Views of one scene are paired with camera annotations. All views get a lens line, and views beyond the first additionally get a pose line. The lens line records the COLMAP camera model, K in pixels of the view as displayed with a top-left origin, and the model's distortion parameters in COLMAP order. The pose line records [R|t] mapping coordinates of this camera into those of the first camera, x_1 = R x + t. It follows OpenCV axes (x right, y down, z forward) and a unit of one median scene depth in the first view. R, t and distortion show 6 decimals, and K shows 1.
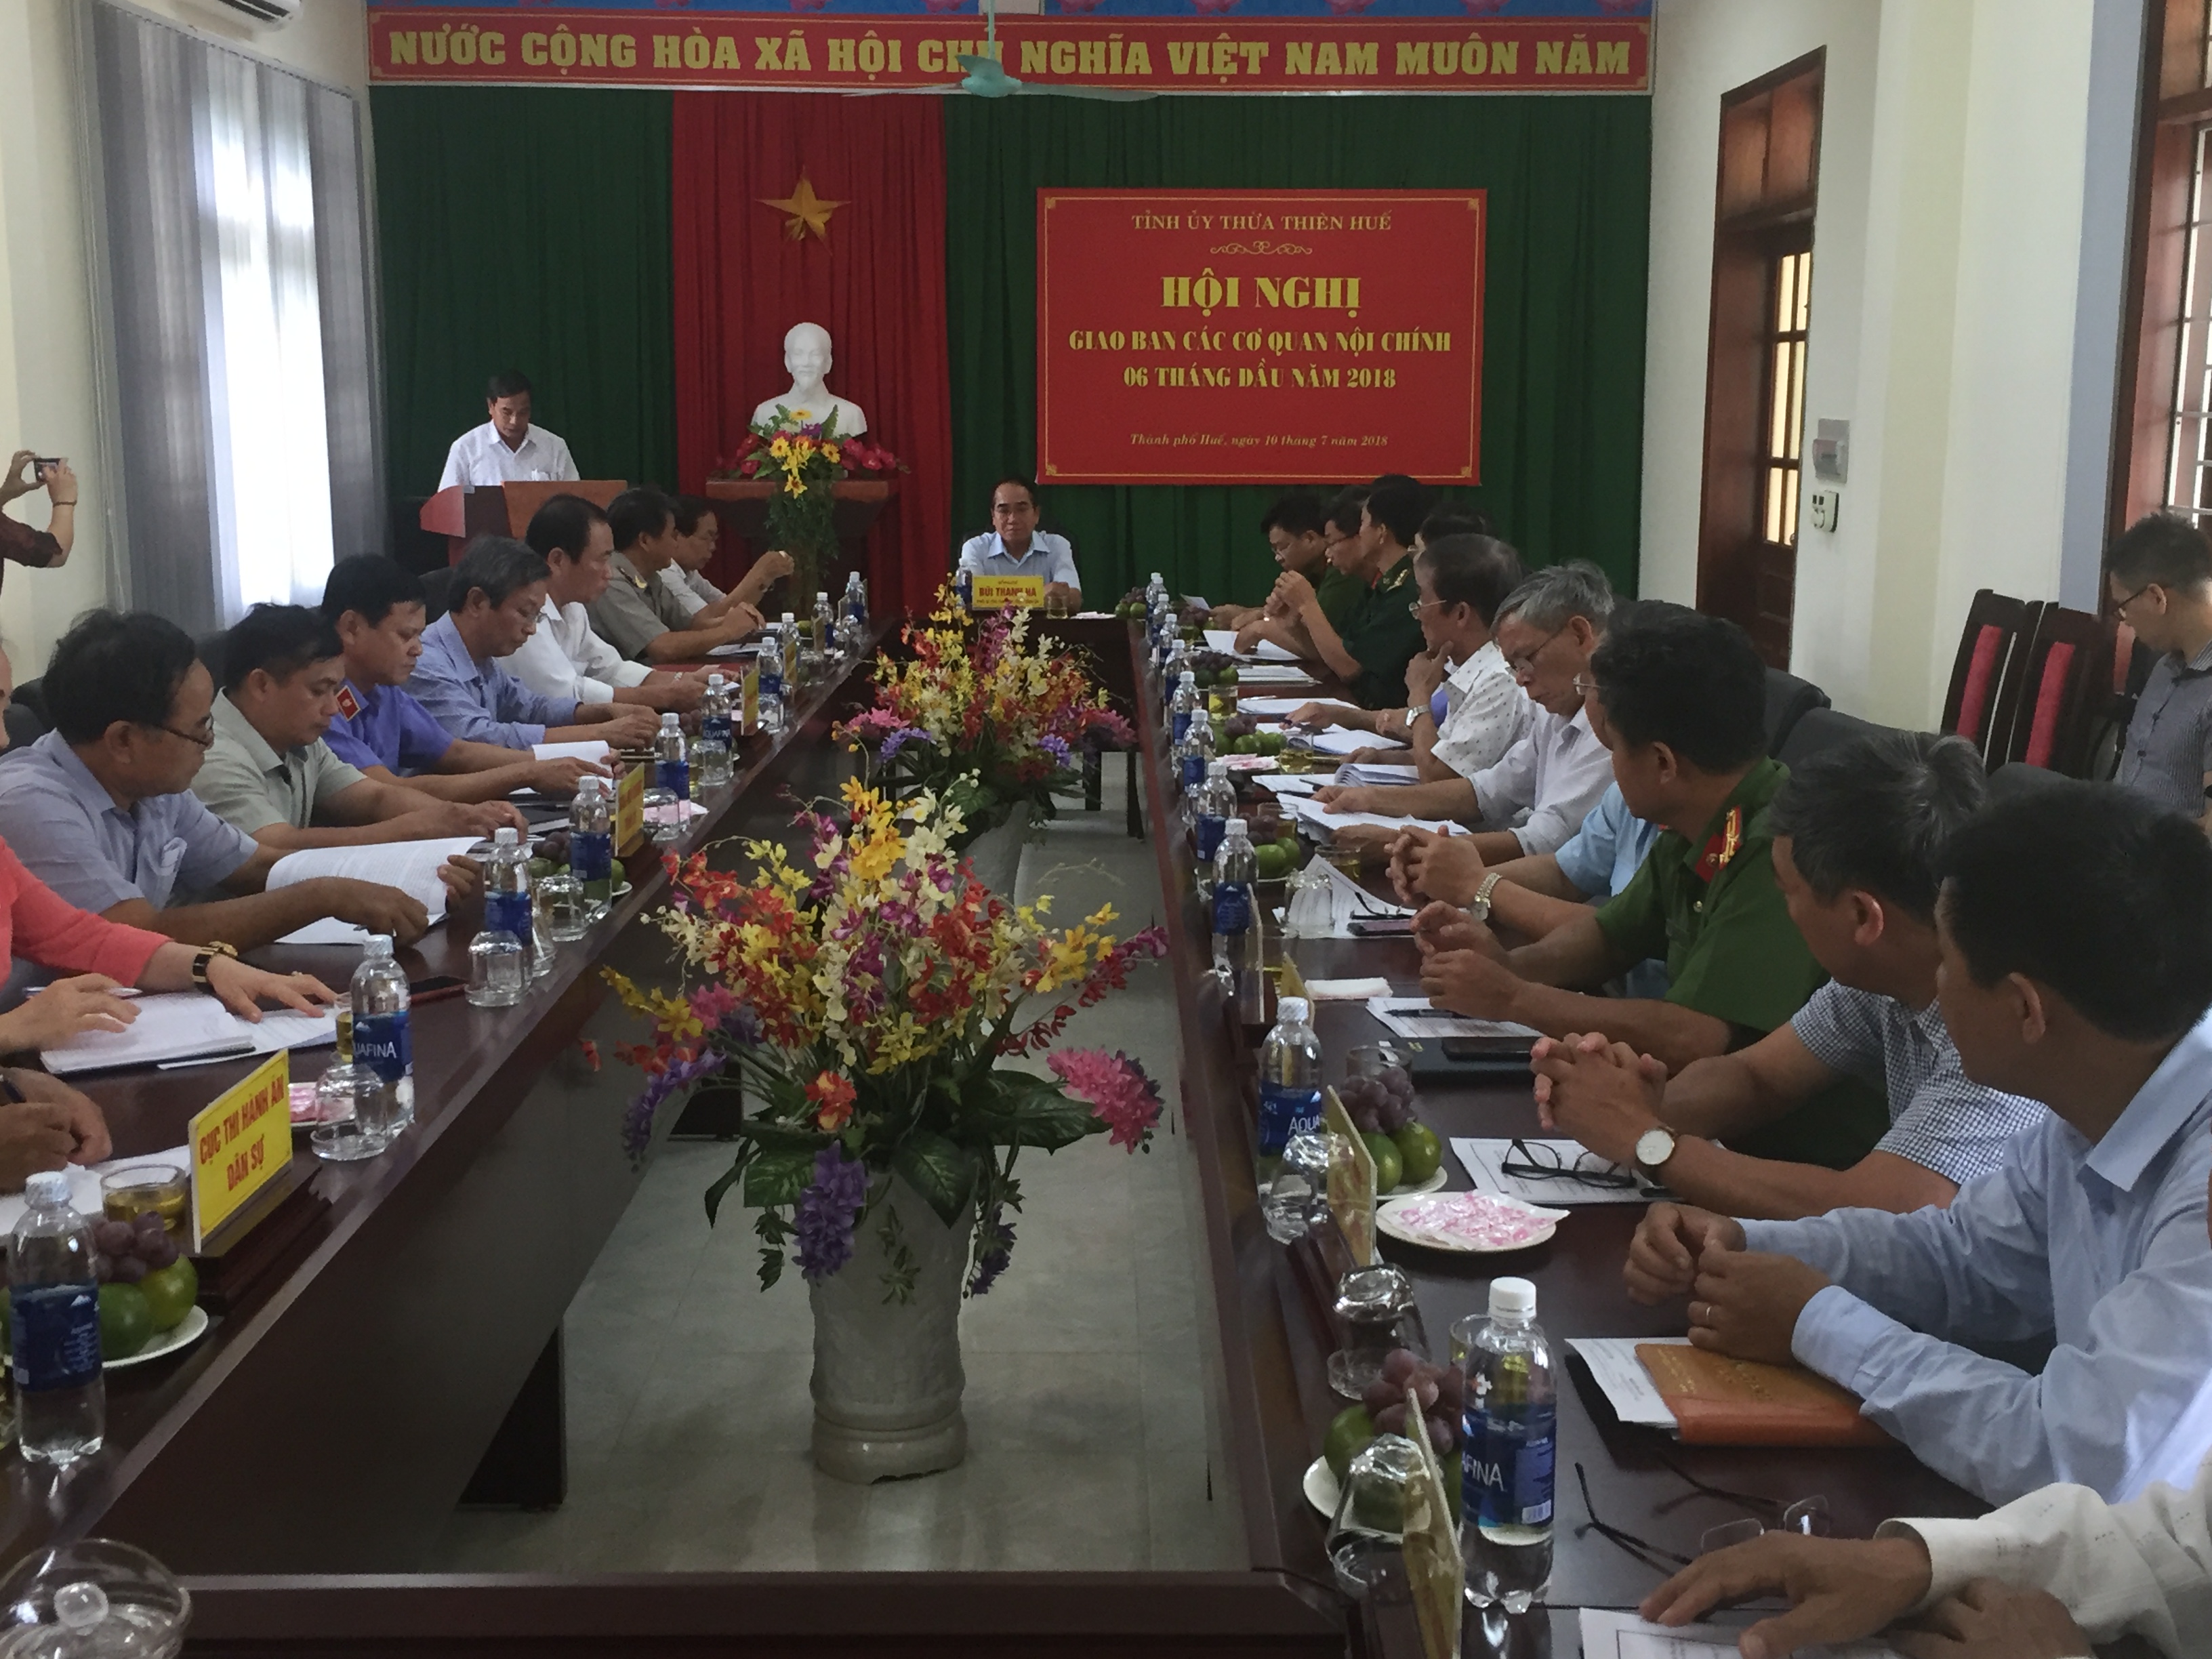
lens RADIAL K [[2564.3, 0, 1123.3], [0, 2564.3, 840.8], [0, 0, 1]] dist [0.052170, 0.000000]
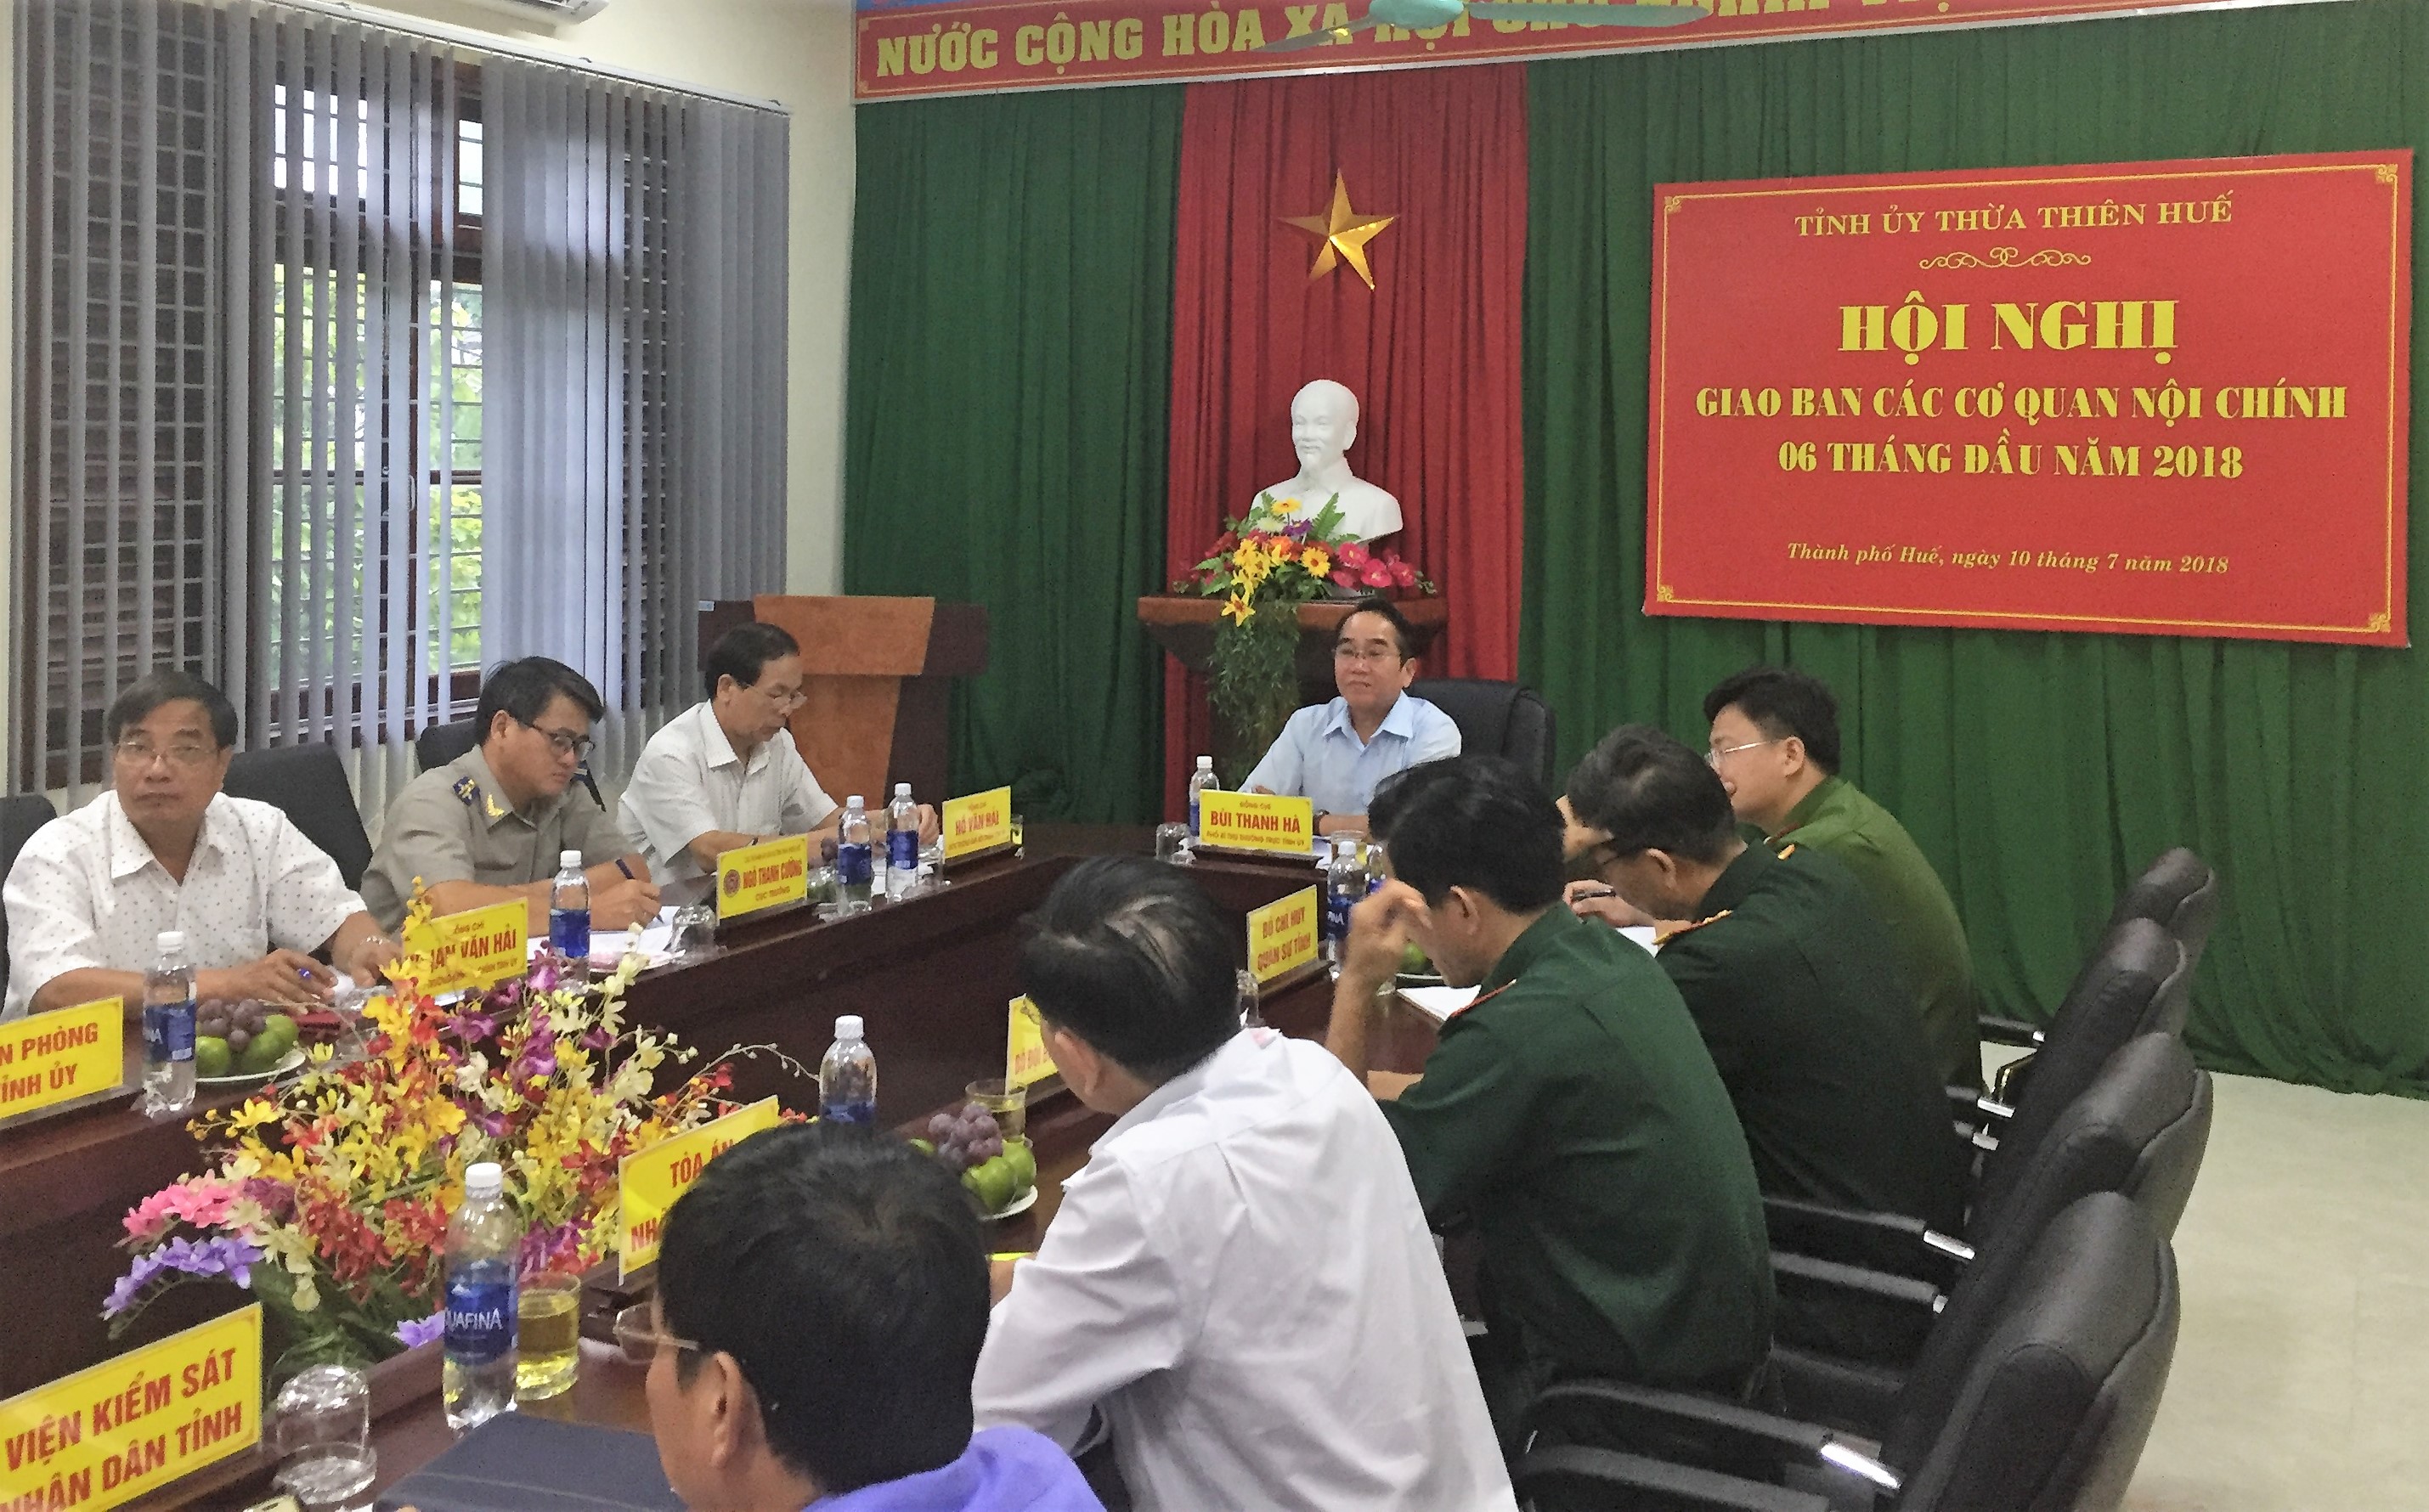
lens RADIAL K [[2308.8, 0, 1193.7], [0, 2308.8, 467.1], [0, 0, 1]] dist [0.033115, 0.000000]
pose [[0.889377, 0.008488, -0.457095, 0.139303], [-0.089828, 0.983582, -0.156515, -0.074206], [0.448262, 0.180261, 0.875538, 0.428012]]
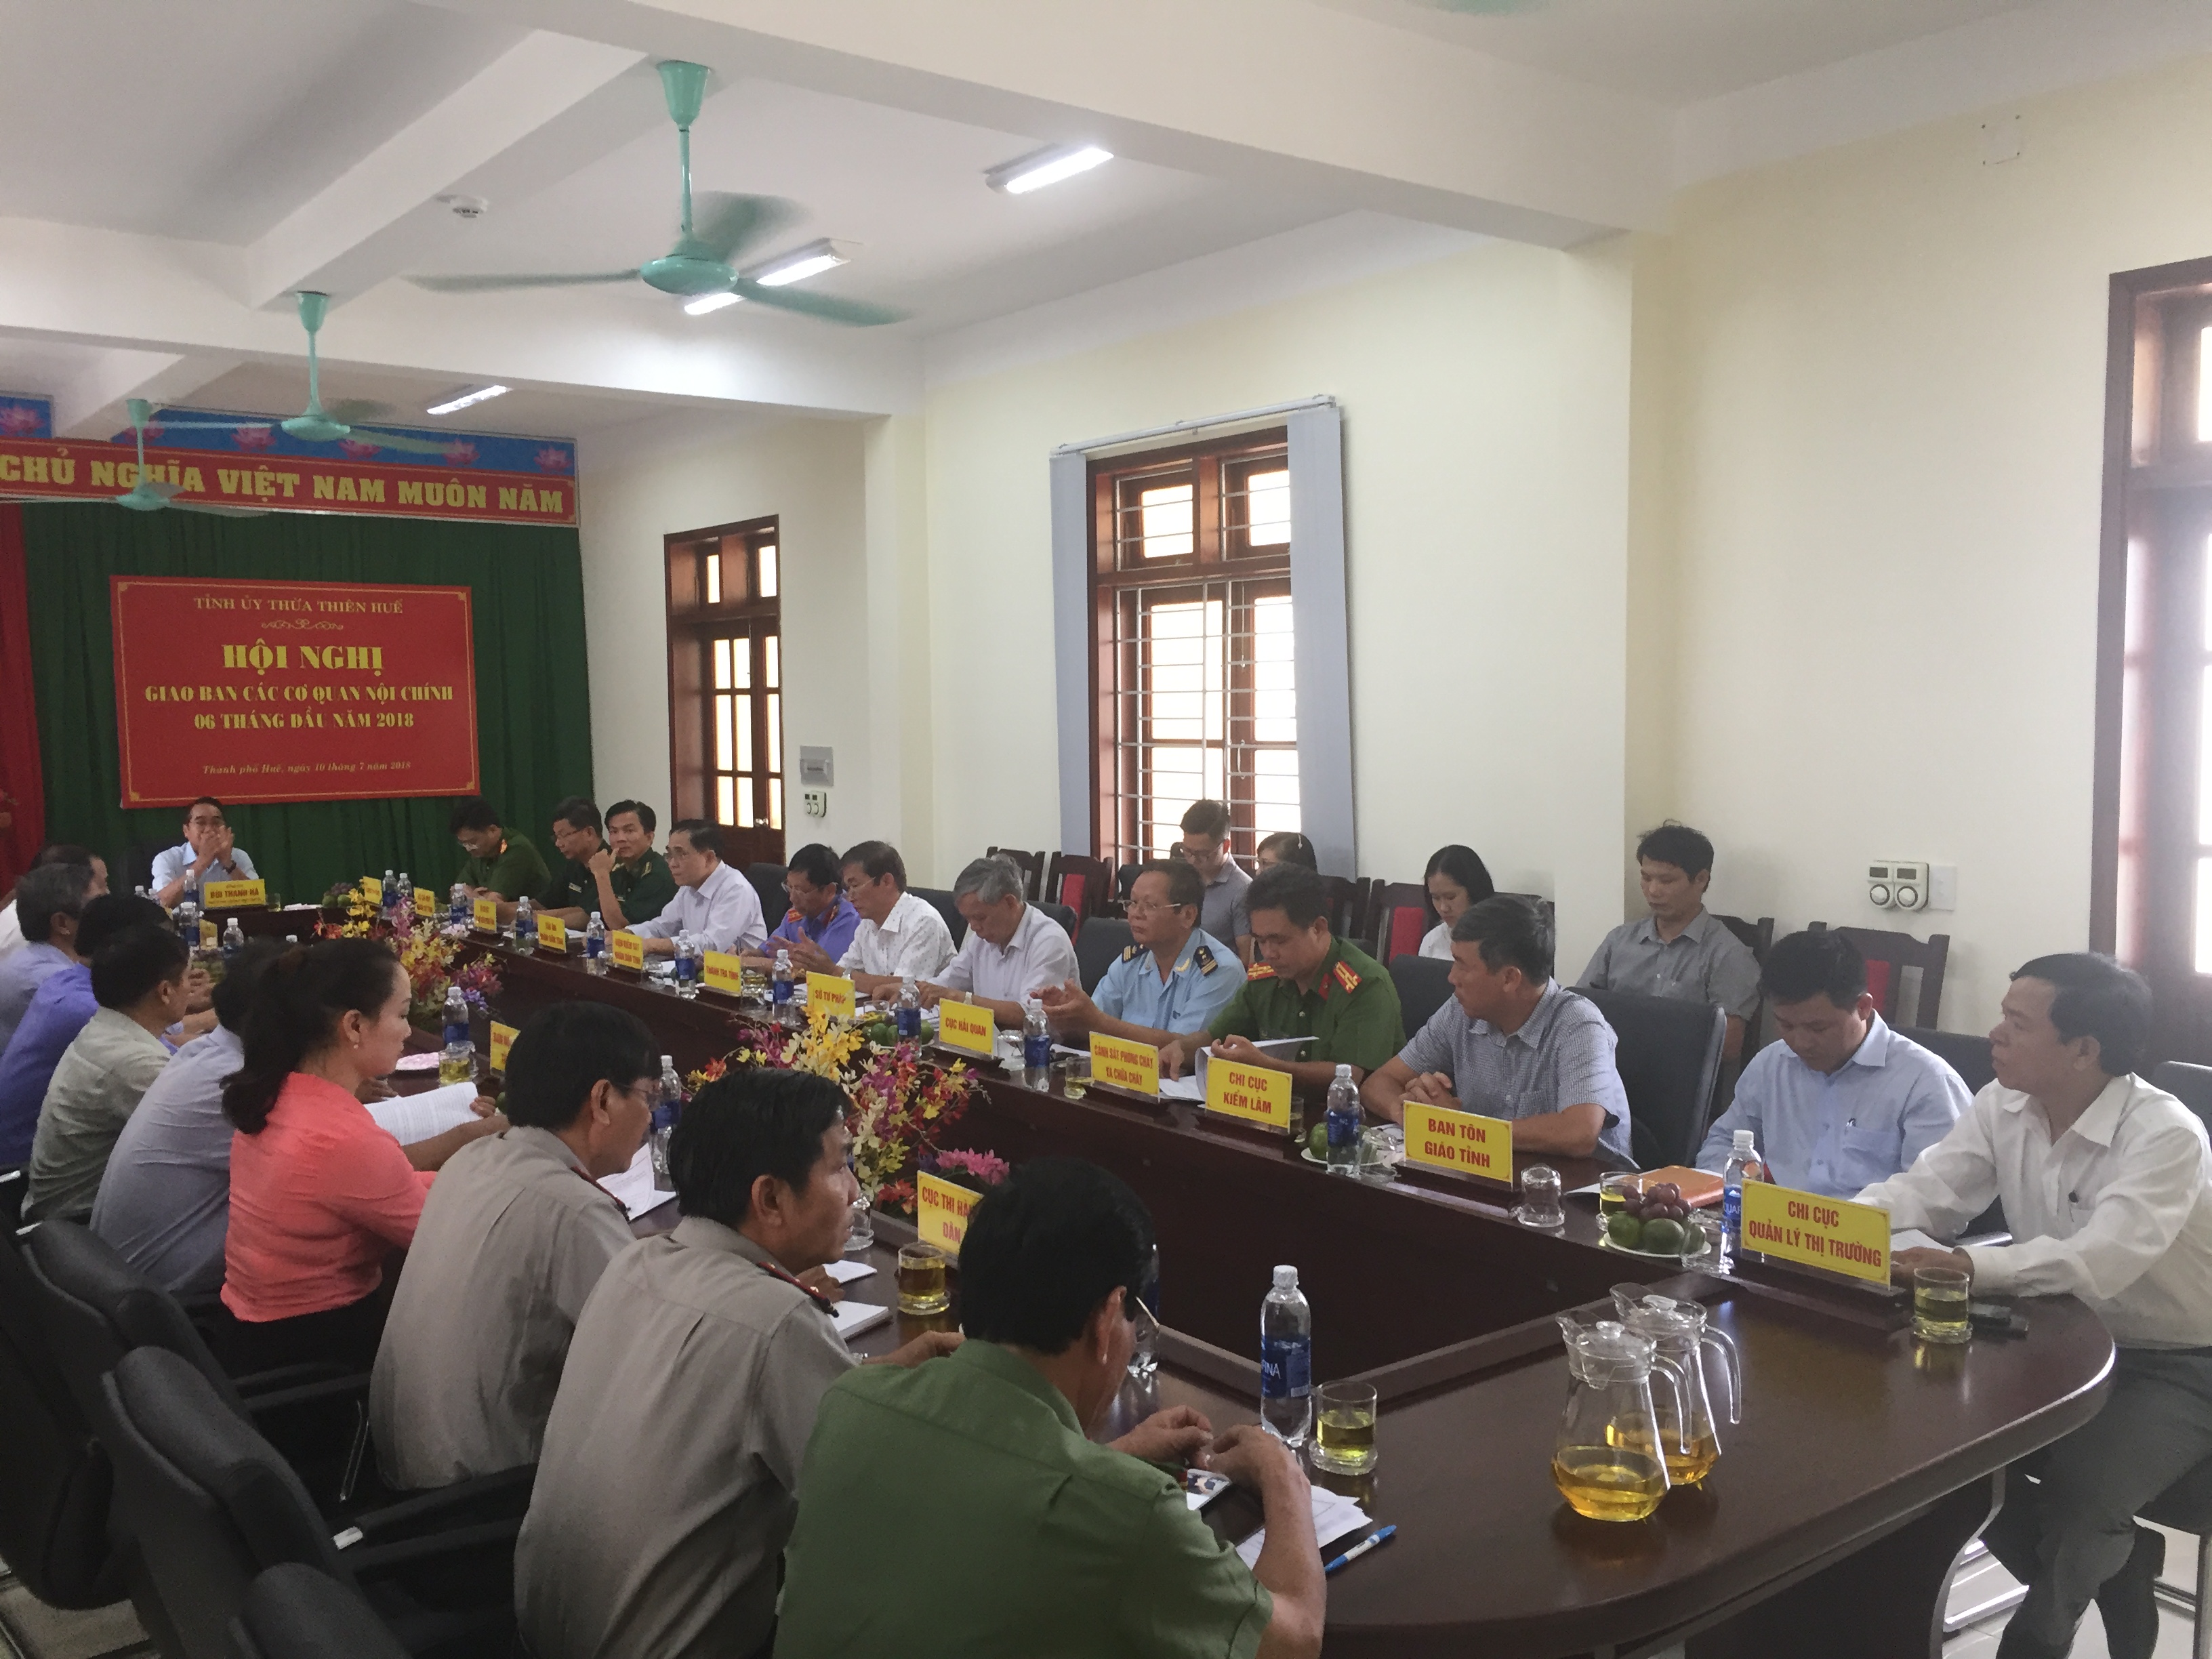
lens RADIAL K [[1889.3, 0, 1125.7], [0, 1889.3, 830.2], [0, 0, 1]] dist [0.063358, -0.076998]
pose [[0.794207, -0.051893, 0.605428, -0.212641], [0.117424, 0.990673, -0.069125, -0.008284], [-0.596194, 0.125992, 0.792893, -0.017176]]
